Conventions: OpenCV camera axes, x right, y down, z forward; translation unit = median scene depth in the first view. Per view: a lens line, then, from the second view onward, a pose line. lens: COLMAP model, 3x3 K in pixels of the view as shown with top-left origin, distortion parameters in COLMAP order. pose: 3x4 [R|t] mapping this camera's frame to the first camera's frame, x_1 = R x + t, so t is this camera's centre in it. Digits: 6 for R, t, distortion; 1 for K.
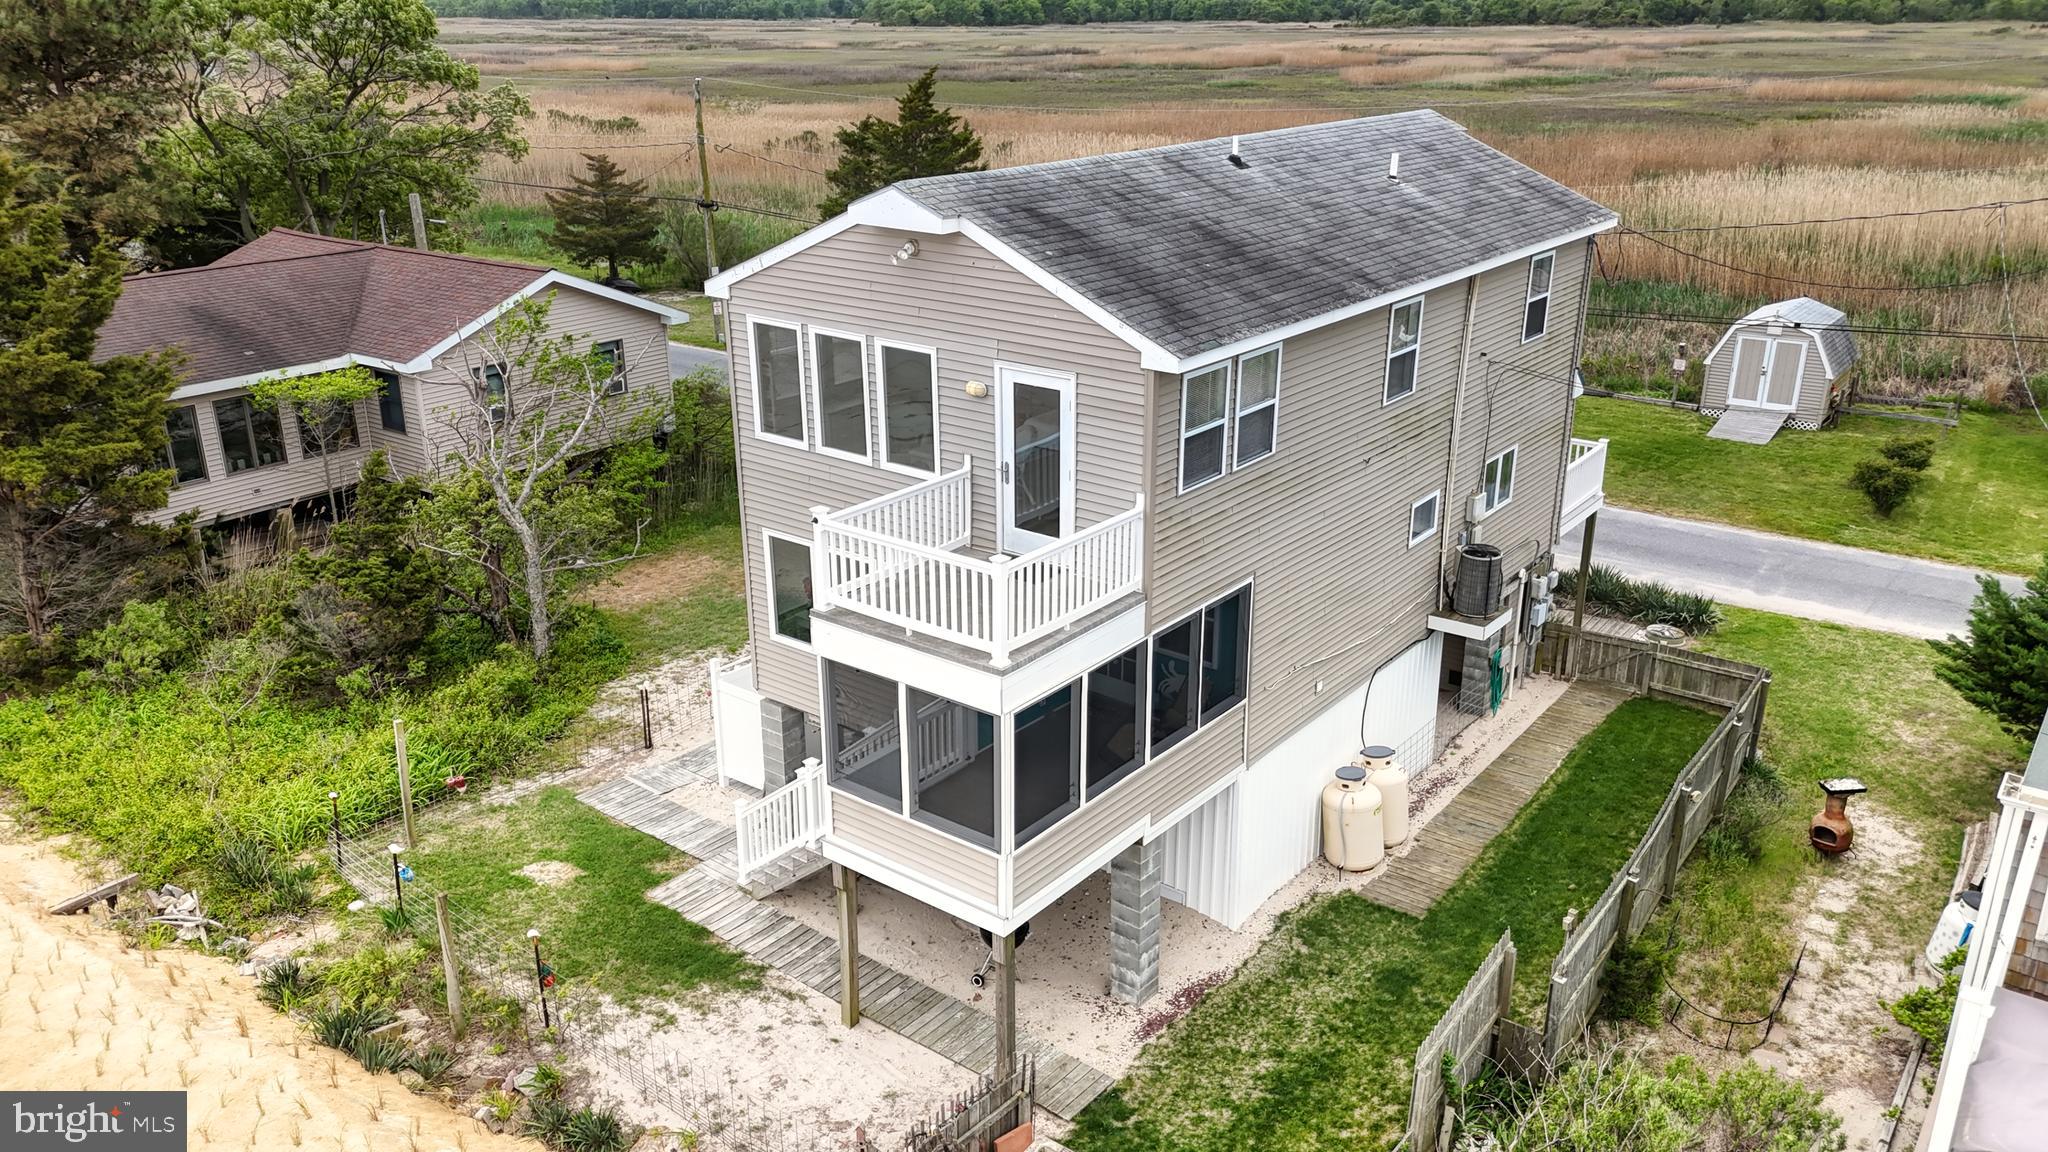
lens RADIAL K [[1498.6, 0, 1024.0], [0, 1498.6, 576.0], [0, 0, 1]] dist [0.071401, -0.071767]
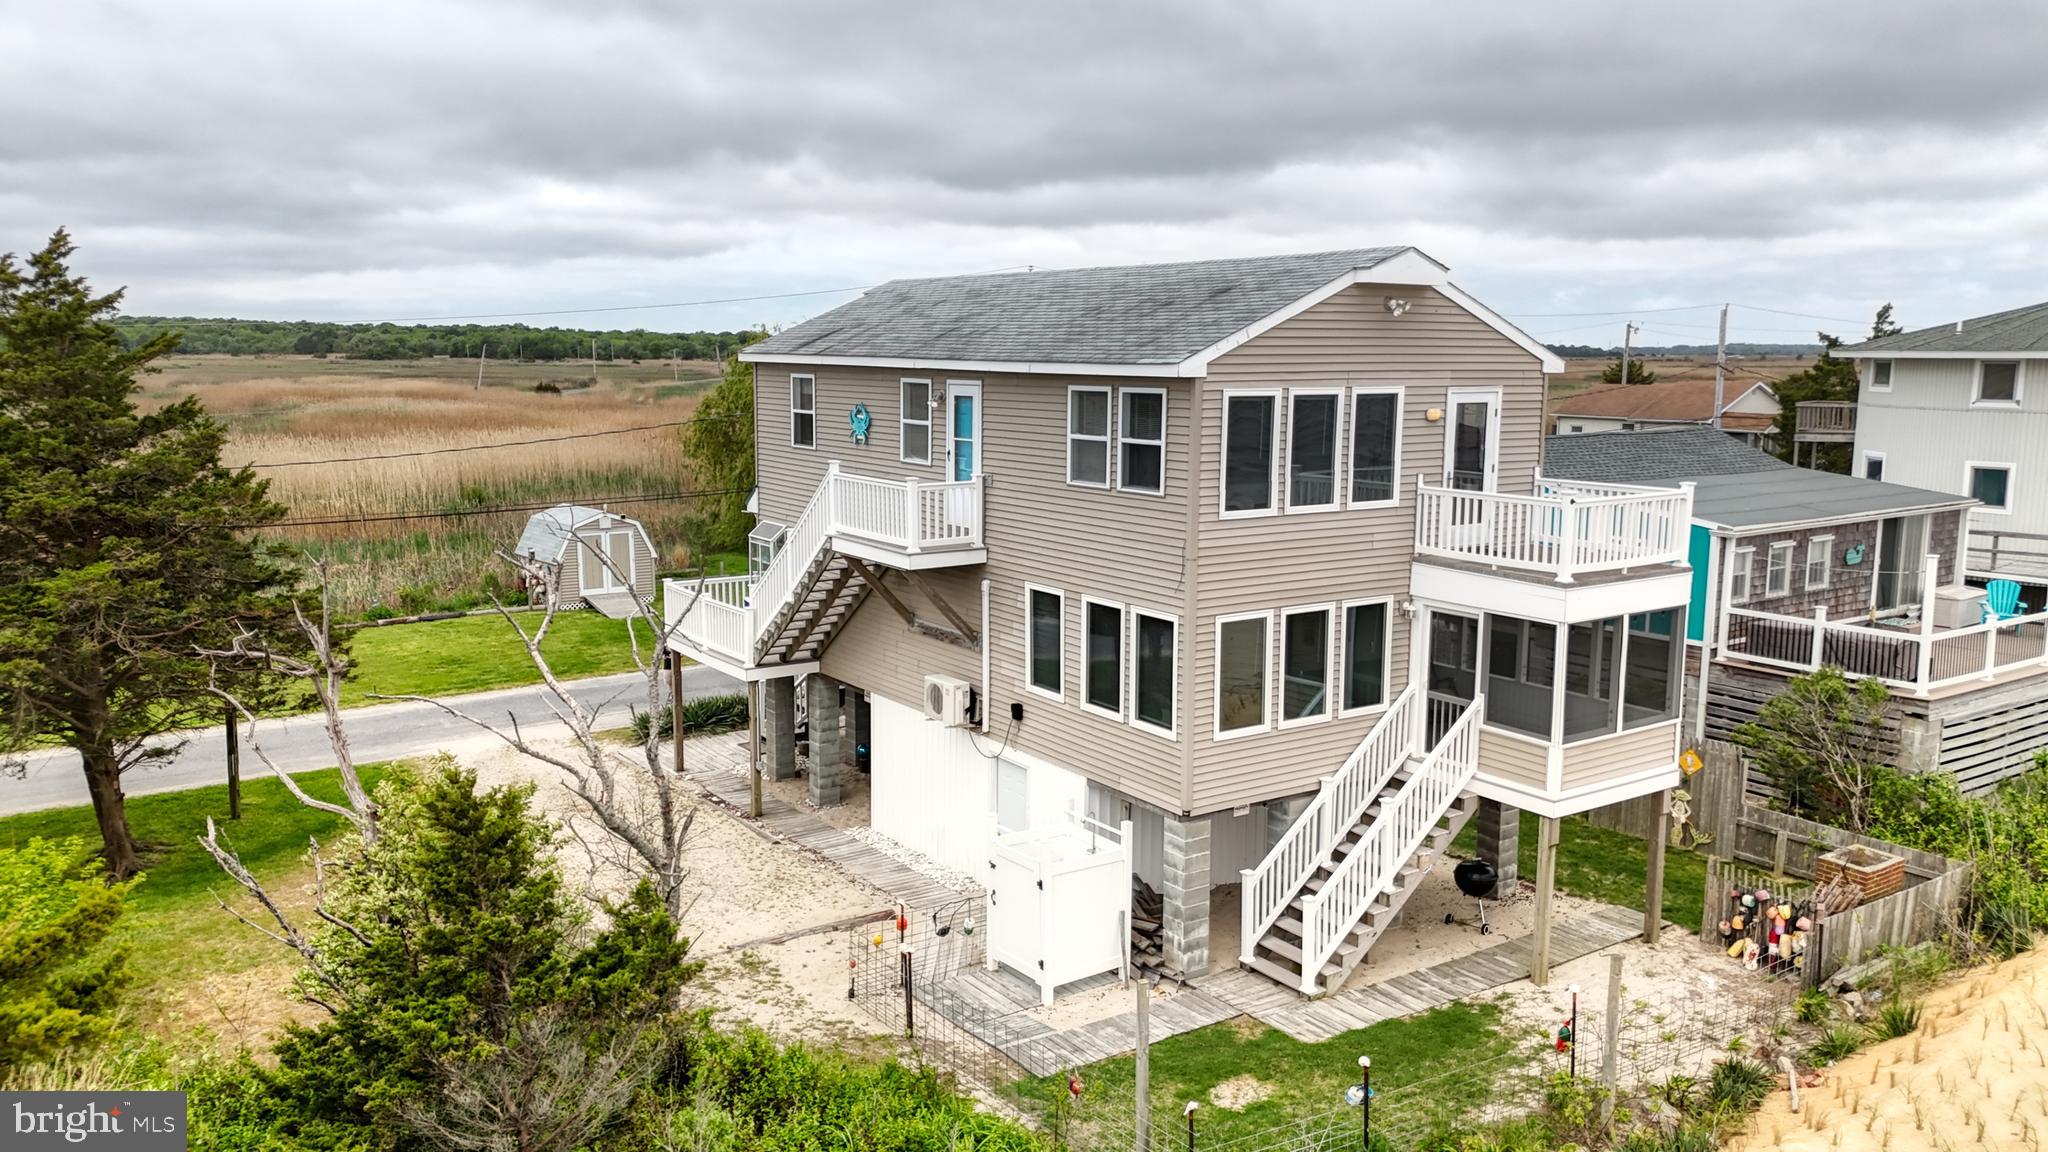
lens RADIAL K [[1509.6, 0, 1024.0], [0, 1509.6, 576.0], [0, 0, 1]] dist [0.080109, -0.084406]
pose [[0.304155, -0.137582, 0.942635, -1.106360], [0.331139, 0.943079, 0.030800, -0.126265], [-0.893217, 0.302775, 0.332401, 0.784792]]
